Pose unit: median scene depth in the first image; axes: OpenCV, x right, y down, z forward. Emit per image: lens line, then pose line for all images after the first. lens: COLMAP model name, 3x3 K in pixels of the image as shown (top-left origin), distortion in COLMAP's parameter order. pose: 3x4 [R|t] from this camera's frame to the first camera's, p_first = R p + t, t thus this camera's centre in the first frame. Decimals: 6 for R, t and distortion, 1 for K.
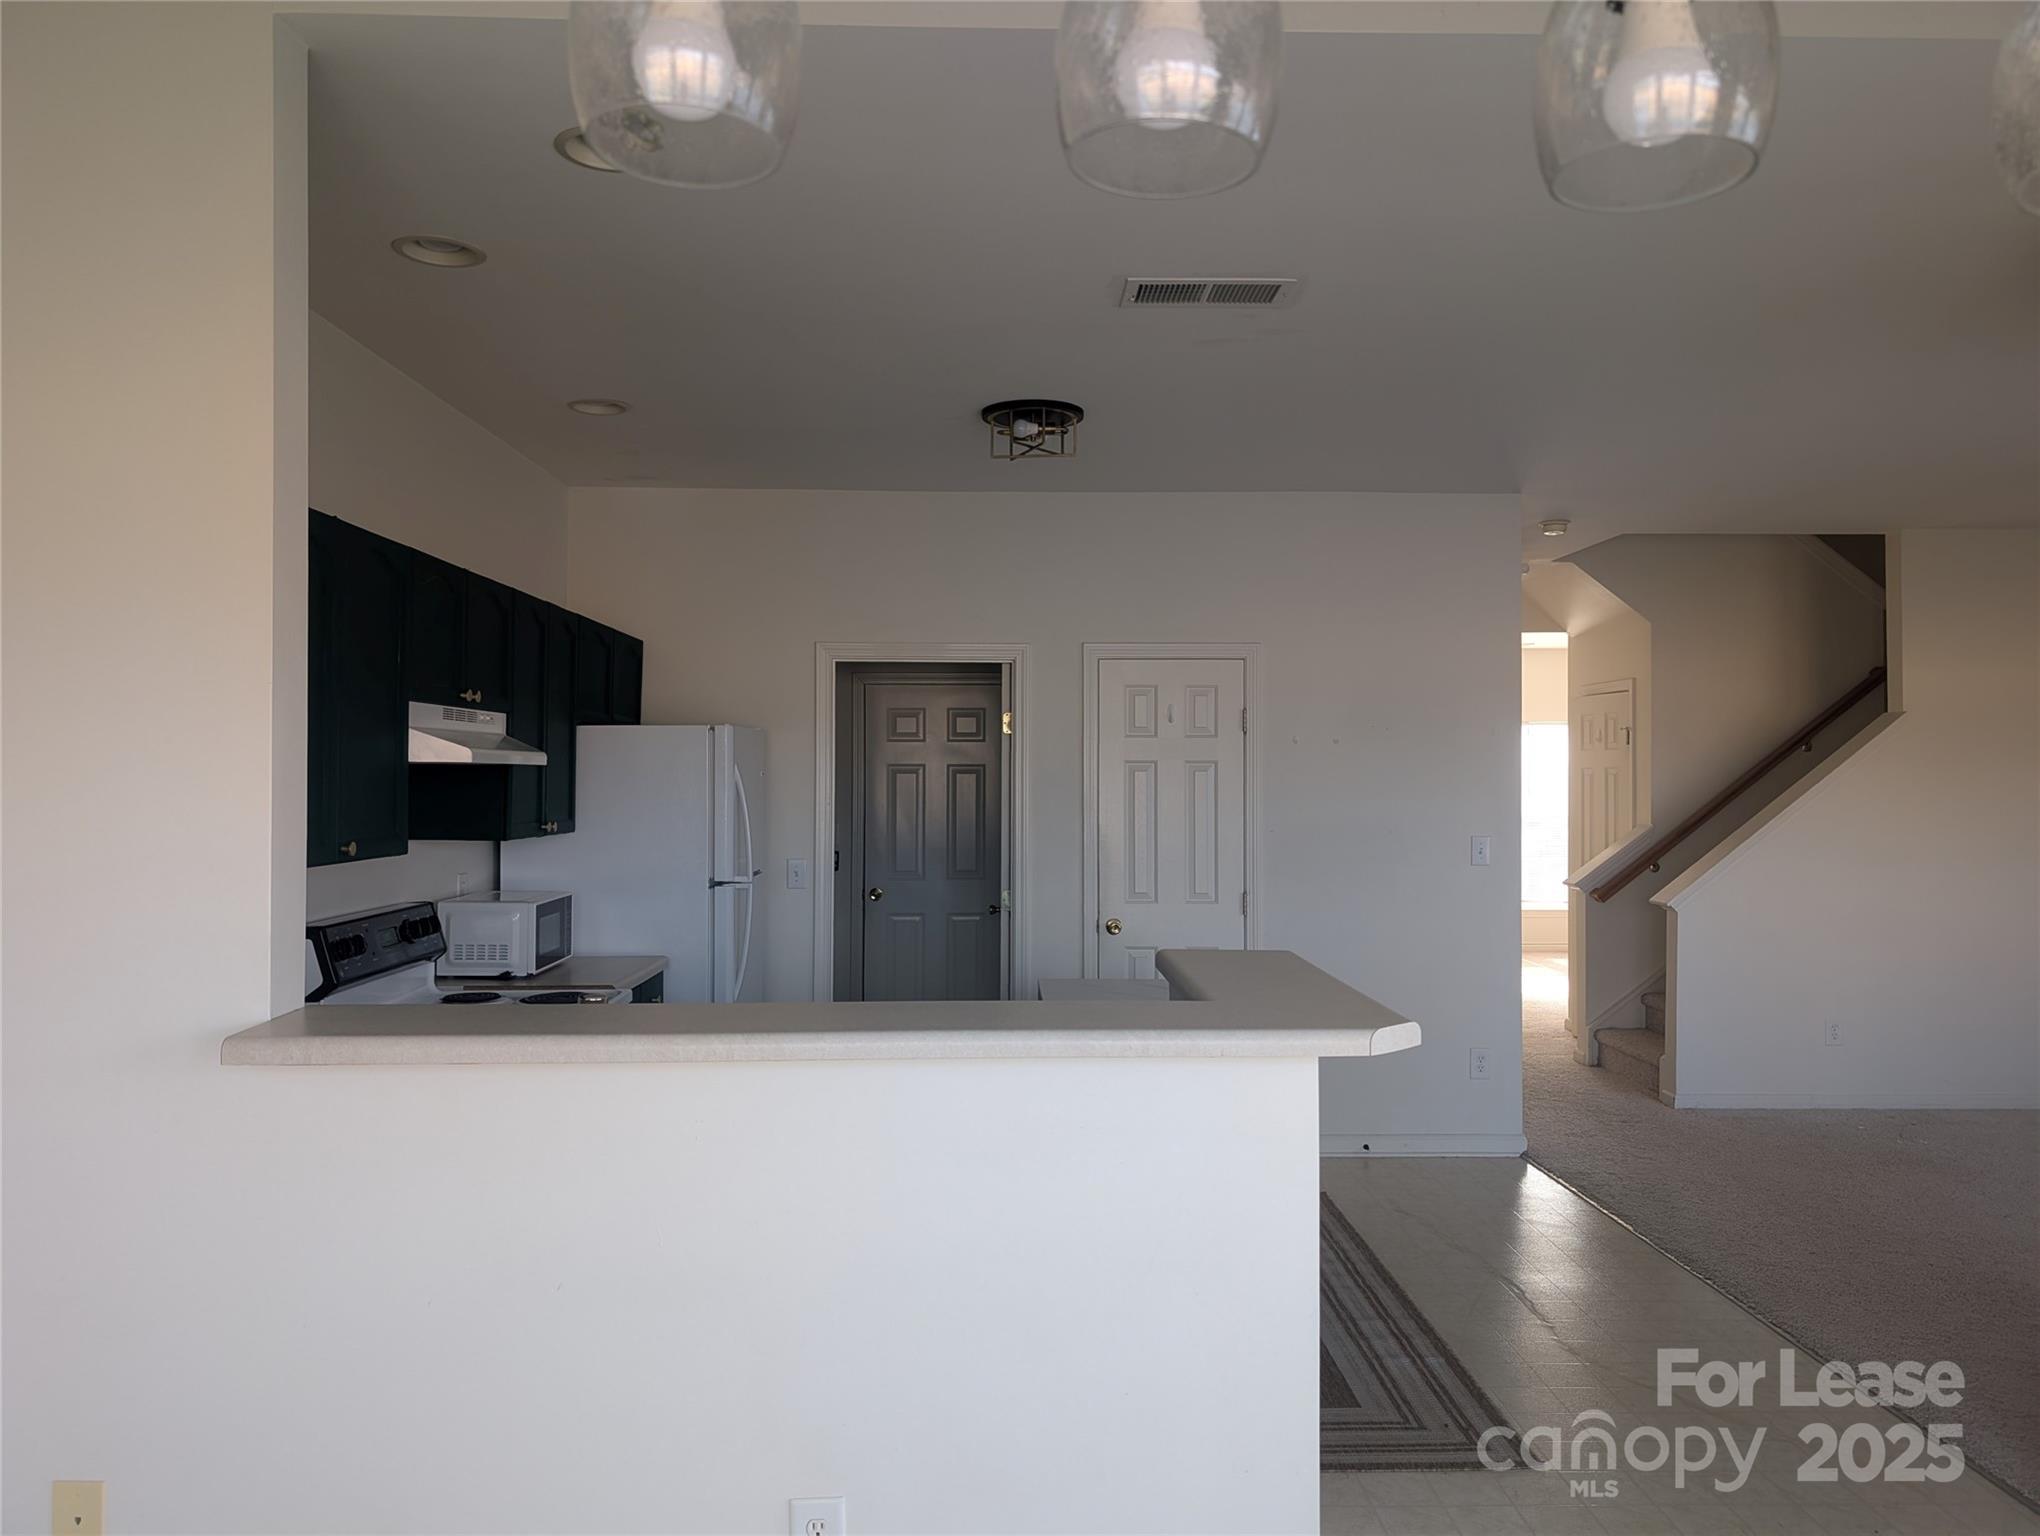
lens RADIAL K [[1444.8, 0, 1011.8], [0, 1444.8, 765.7], [0, 0, 1]] dist [0.017733, -0.019013]
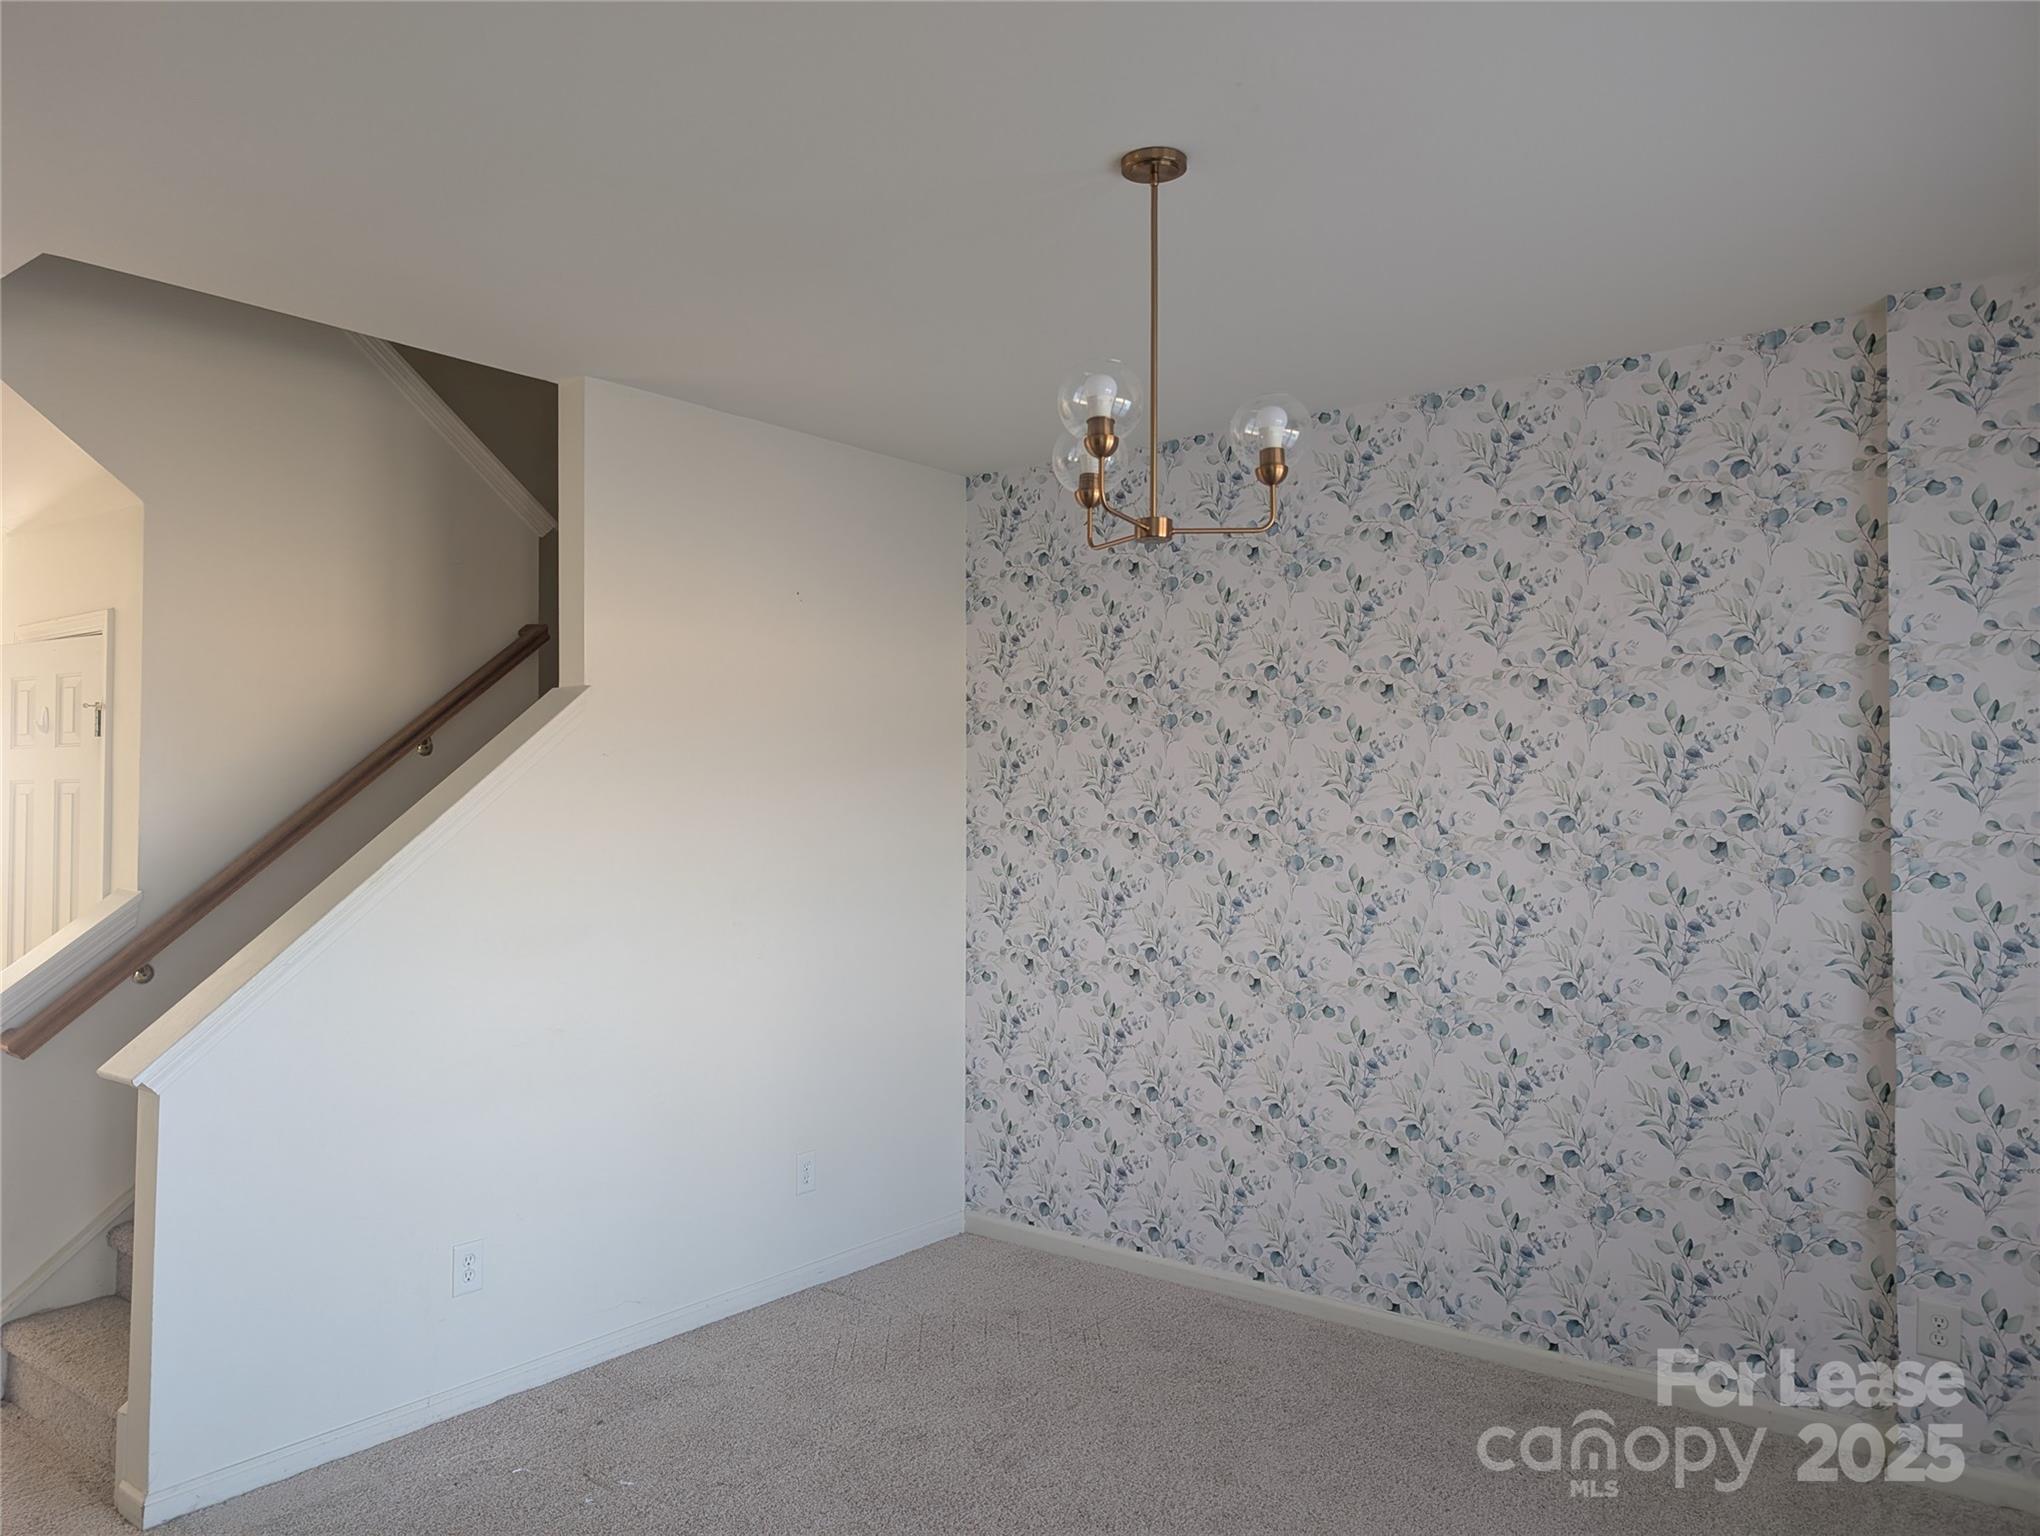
lens RADIAL K [[1444.8, 0, 1021.3], [0, 1444.8, 762.9], [0, 0, 1]] dist [0.017733, -0.019013]
pose [[0.623050, 0.014386, 0.782050, 0.237273], [-0.006147, 0.999890, -0.013495, -0.000128], [-0.782158, 0.003601, 0.623070, 0.440148]]
